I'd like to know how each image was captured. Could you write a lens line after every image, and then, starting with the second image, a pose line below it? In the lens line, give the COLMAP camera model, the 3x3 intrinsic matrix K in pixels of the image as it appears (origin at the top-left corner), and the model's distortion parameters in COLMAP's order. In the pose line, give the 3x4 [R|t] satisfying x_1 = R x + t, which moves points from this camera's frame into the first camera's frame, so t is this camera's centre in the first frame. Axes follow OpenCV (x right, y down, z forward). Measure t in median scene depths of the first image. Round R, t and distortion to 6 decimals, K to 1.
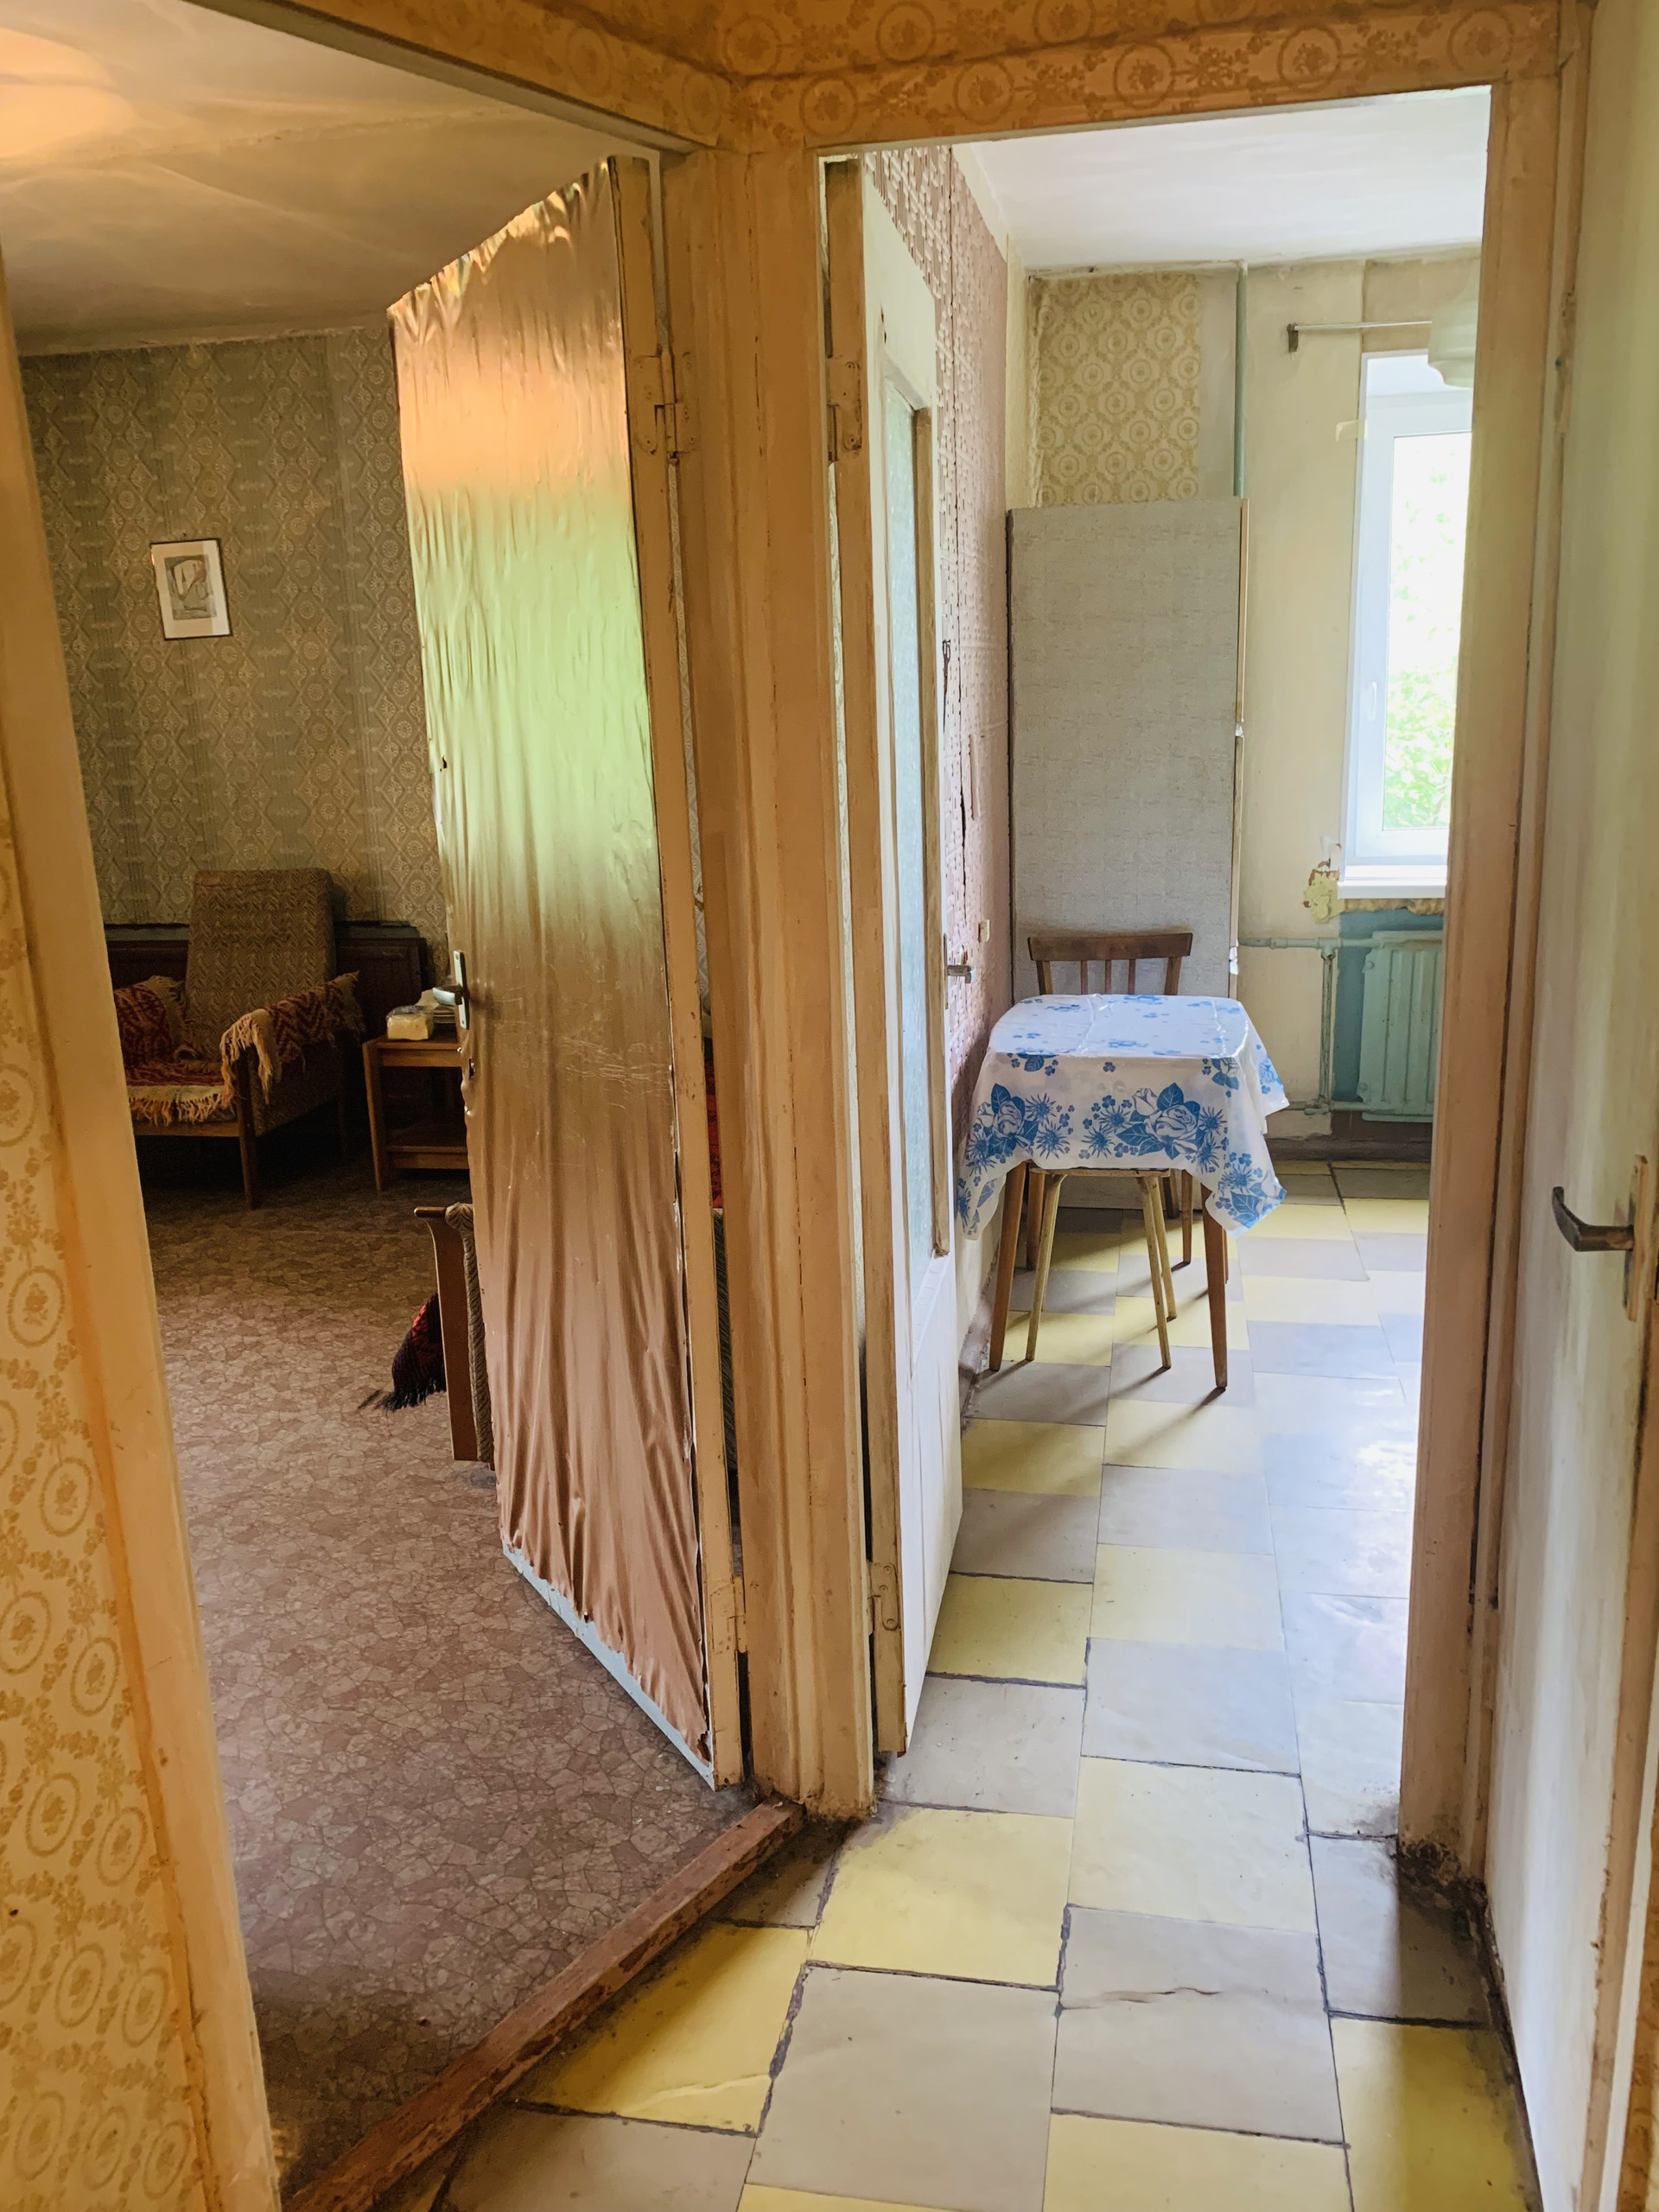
lens RADIAL K [[1696.8, 0, 834.8], [0, 1696.8, 1076.4], [0, 0, 1]] dist [0.050487, -0.051358]
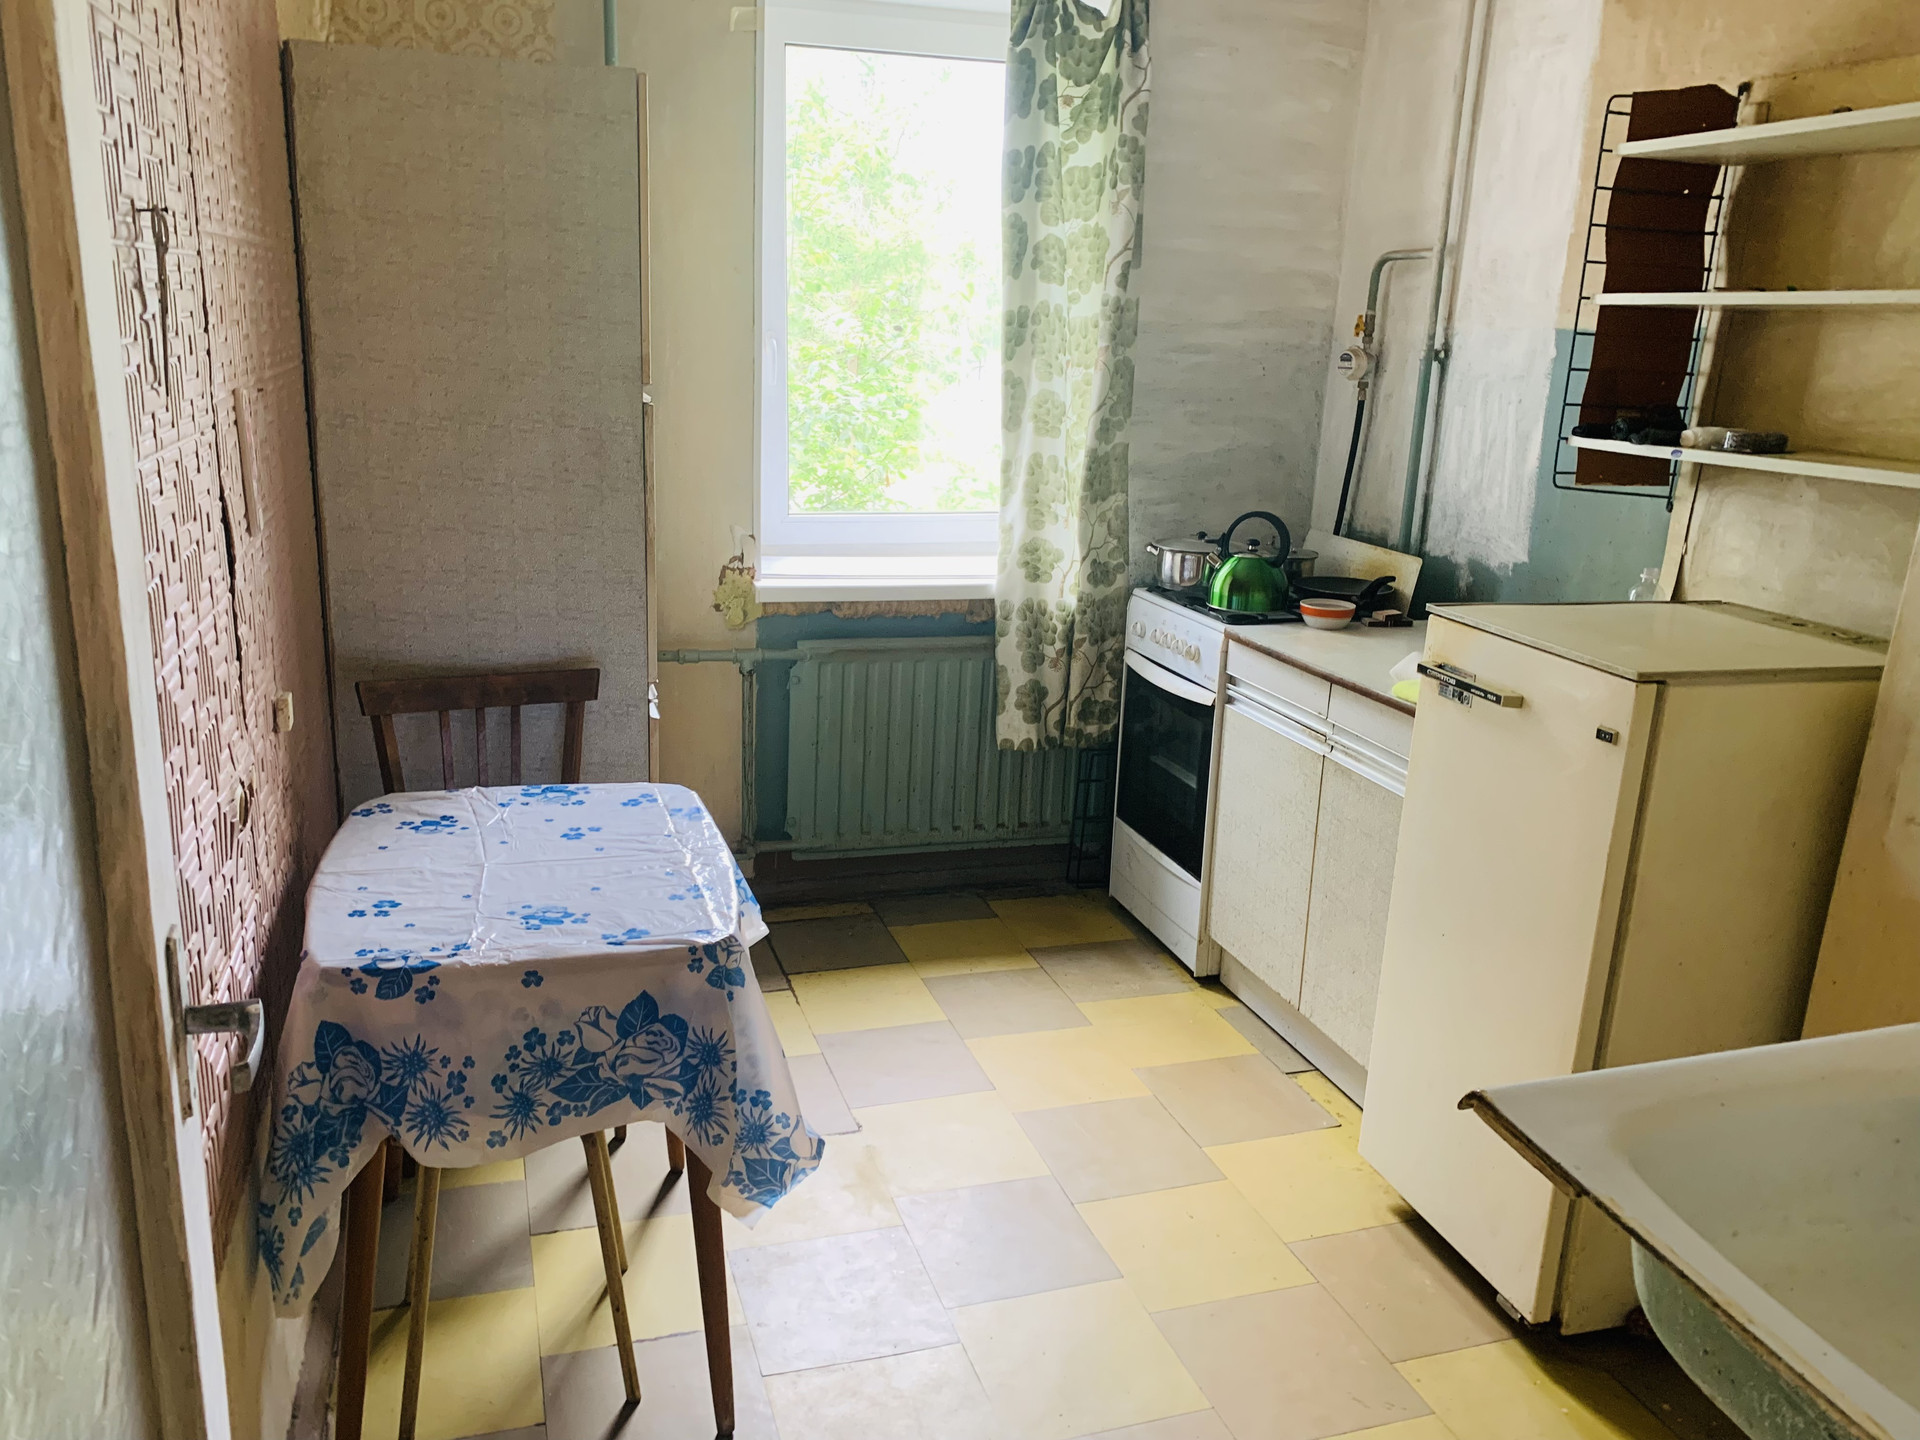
lens RADIAL K [[1472.8, 0, 961.8], [0, 1472.8, 705.9], [0, 0, 1]] dist [0.050487, -0.051358]
pose [[0.871977, -0.055719, 0.486366, 0.046022], [0.043033, 0.998380, 0.037226, -0.108783], [-0.487652, -0.011530, 0.872962, 0.467482]]
